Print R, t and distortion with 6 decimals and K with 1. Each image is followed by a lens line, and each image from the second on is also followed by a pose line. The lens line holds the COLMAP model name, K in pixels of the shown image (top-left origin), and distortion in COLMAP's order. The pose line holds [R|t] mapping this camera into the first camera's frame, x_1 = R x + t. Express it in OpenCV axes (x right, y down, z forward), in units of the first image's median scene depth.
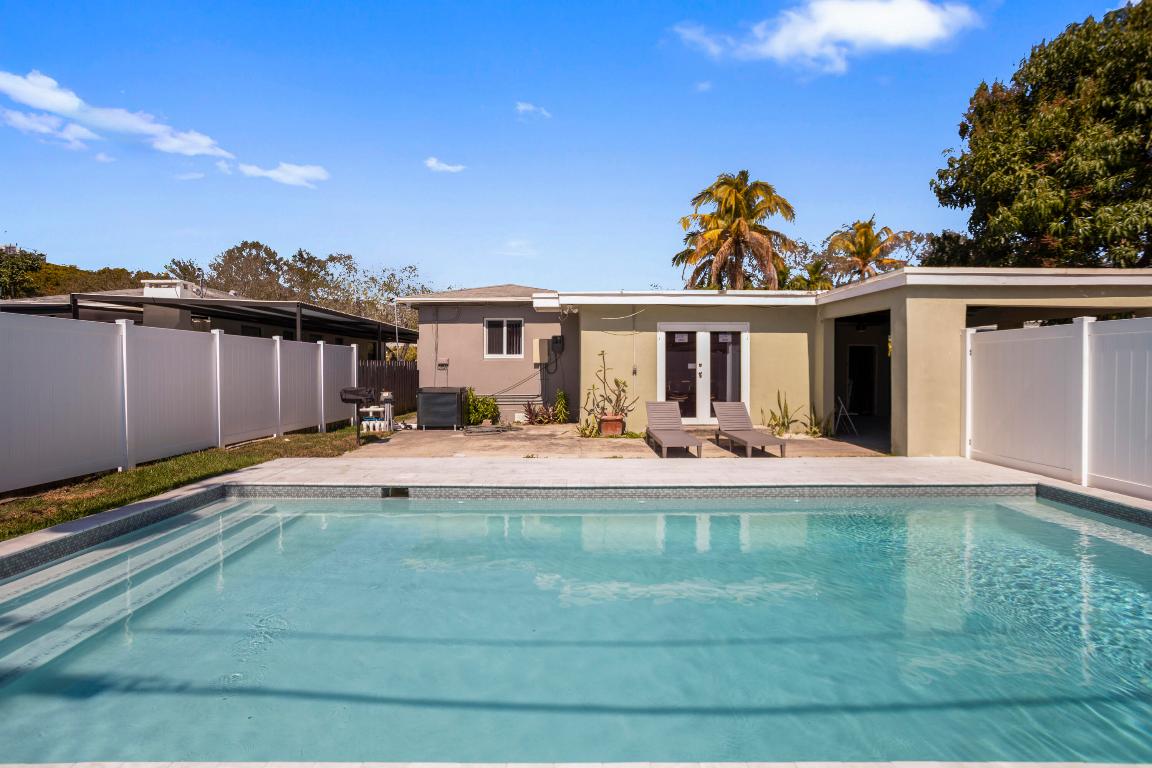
lens RADIAL K [[550.9, 0, 571.3], [0, 550.9, 381.0], [0, 0, 1]] dist [-0.009933, 0.007234]
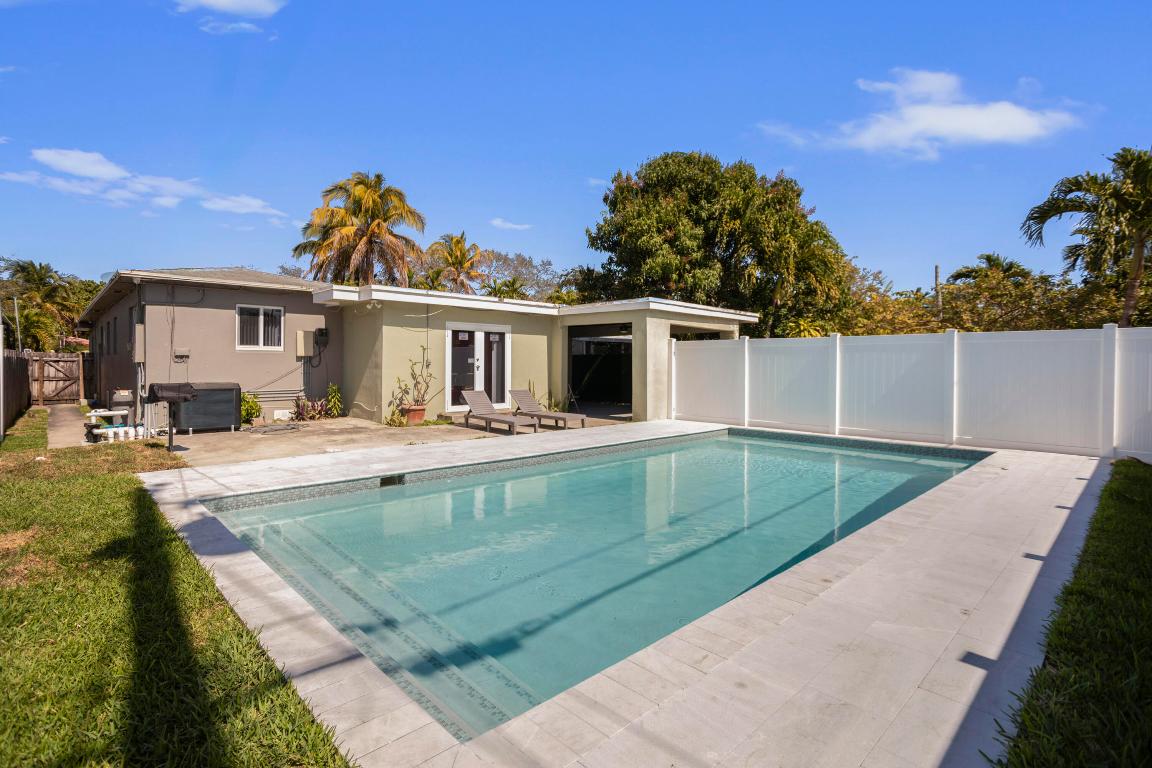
lens RADIAL K [[550.9, 0, 542.6], [0, 550.9, 371.4], [0, 0, 1]] dist [-0.009933, 0.007234]
pose [[0.754916, -0.004341, 0.655807, -0.426703], [0.010173, 0.999935, -0.005091, 0.003307], [-0.655742, 0.010515, 0.754912, 0.021528]]
